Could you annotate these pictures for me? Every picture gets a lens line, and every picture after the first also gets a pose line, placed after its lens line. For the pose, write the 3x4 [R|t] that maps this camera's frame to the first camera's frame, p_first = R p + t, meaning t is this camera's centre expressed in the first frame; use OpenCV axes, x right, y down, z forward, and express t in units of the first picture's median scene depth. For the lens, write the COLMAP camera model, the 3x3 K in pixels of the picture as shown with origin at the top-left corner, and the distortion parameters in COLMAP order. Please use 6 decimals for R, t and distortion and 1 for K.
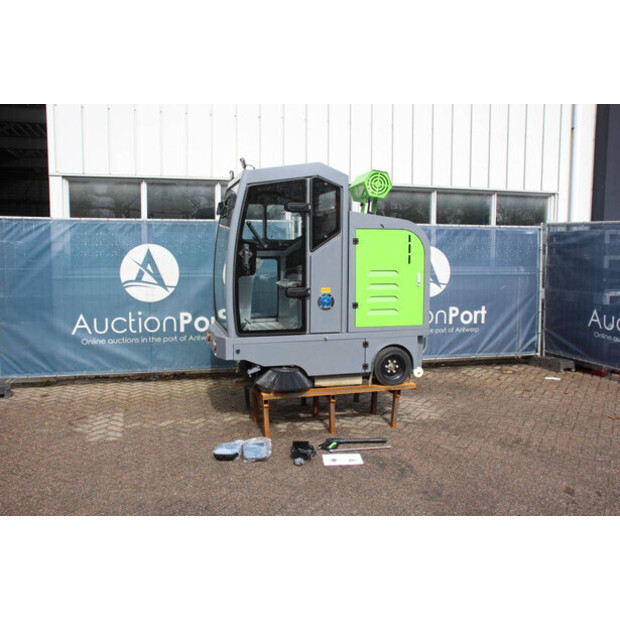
lens RADIAL K [[590.5, 0, 310.0], [0, 590.5, 310.0], [0, 0, 1]] dist [-0.043745, -0.004782]
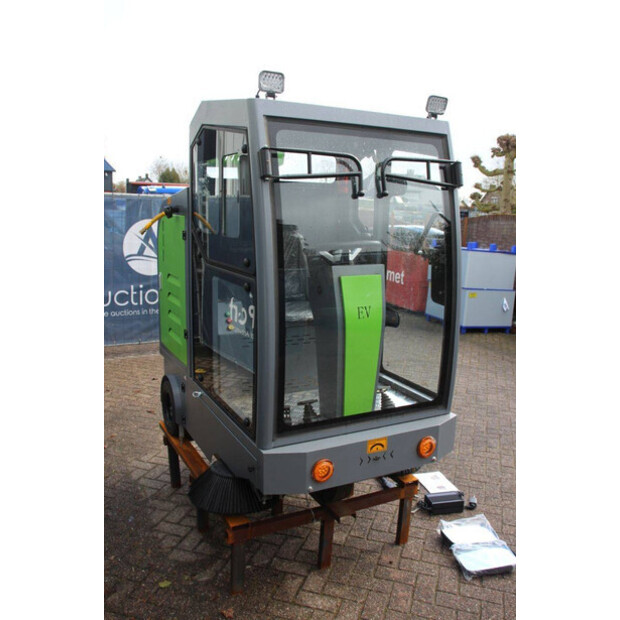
lens RADIAL K [[562.4, 0, 310.0], [0, 562.4, 310.0], [0, 0, 1]] dist [-0.038469, -0.009924]
pose [[-0.229878, -0.184401, 0.955590, -0.452099], [0.067424, 0.976509, 0.204657, -0.130516], [-0.970881, 0.111476, -0.212045, 0.899445]]
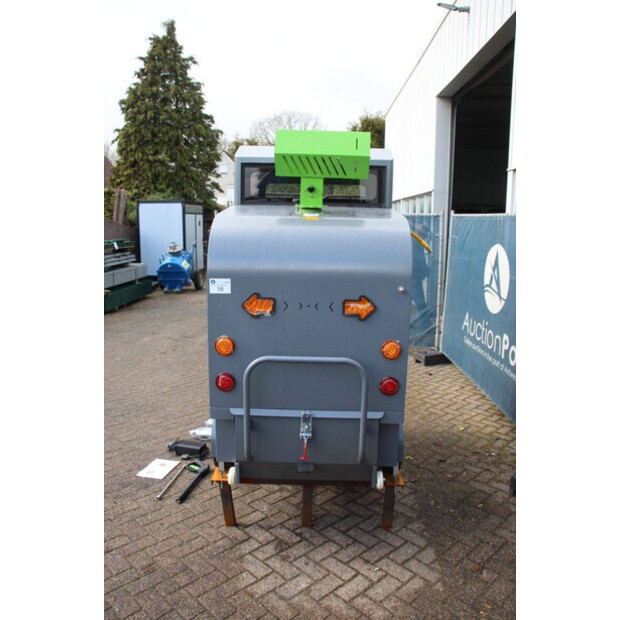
lens RADIAL K [[515.7, 0, 310.0], [0, 515.7, 310.0], [0, 0, 1]] dist [-0.012436, -0.006088]
pose [[-0.263096, 0.157012, -0.951907, 0.504773], [-0.133342, 0.971281, 0.197061, -0.130609], [0.955510, 0.178776, -0.234604, 0.938598]]
